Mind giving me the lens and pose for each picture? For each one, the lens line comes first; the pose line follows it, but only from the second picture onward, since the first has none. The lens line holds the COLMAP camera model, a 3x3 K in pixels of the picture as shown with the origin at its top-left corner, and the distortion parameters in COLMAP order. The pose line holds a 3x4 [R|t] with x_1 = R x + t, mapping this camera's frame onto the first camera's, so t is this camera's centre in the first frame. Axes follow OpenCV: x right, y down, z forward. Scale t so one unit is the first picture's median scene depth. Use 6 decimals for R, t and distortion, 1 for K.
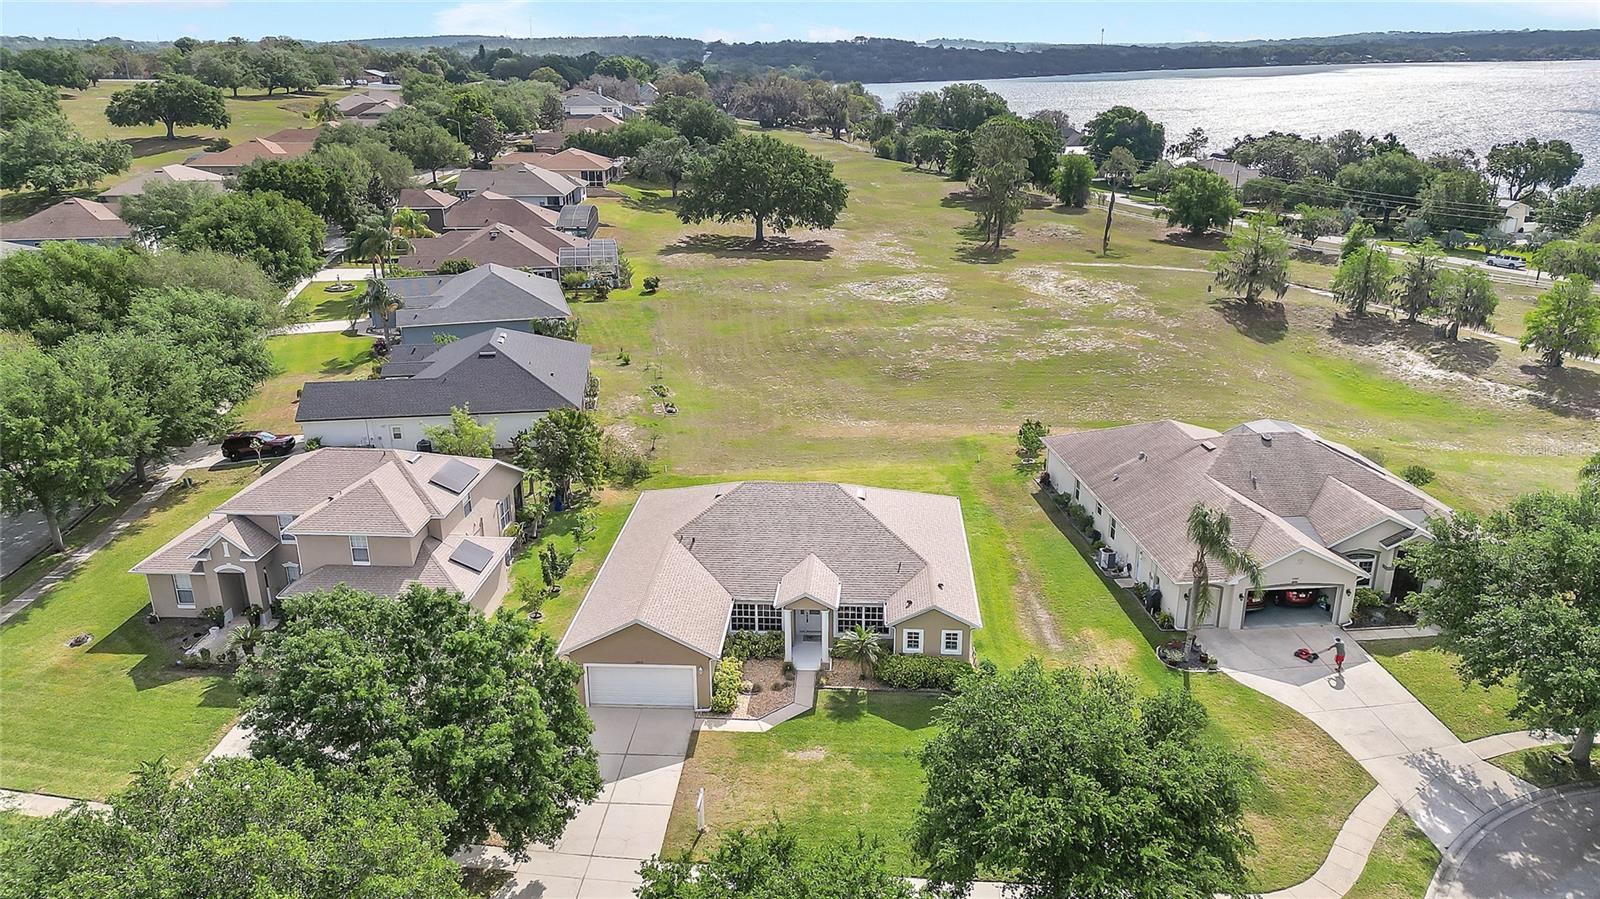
lens RADIAL K [[1126.6, 0, 800.0], [0, 1126.6, 449.5], [0, 0, 1]] dist [0.102547, -0.124236]
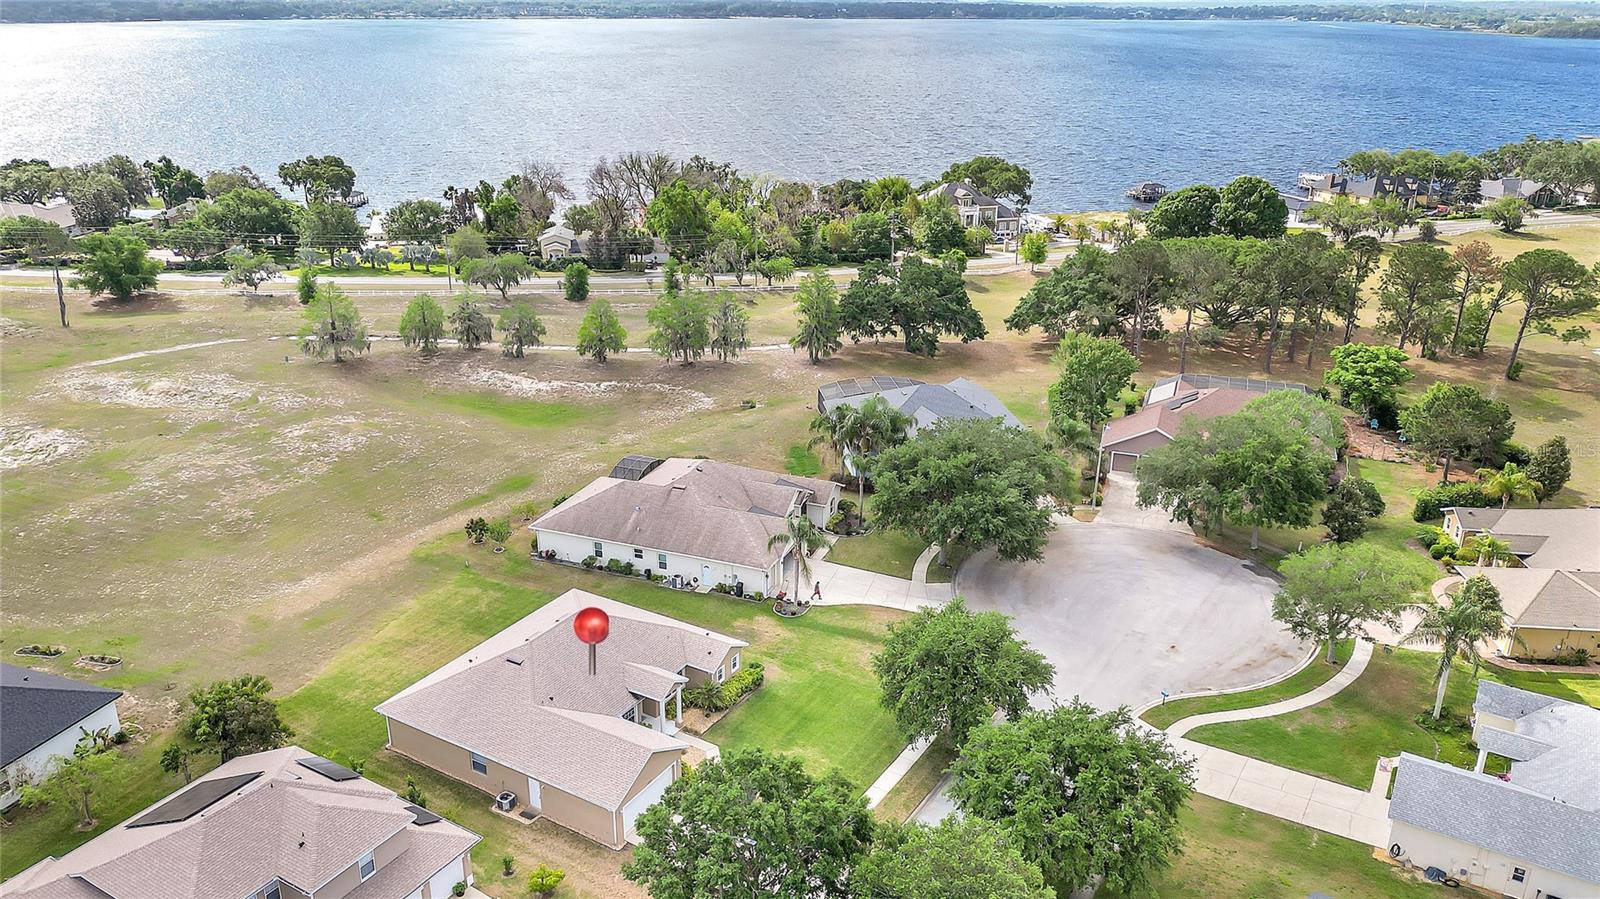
lens RADIAL K [[1150.5, 0, 794.5], [0, 1150.5, 449.8], [0, 0, 1]] dist [0.080853, -0.083539]
pose [[0.453457, -0.312487, 0.834703, -0.325797], [0.288030, 0.937650, 0.194553, -0.118497], [-0.843454, 0.152197, 0.515190, 0.031601]]
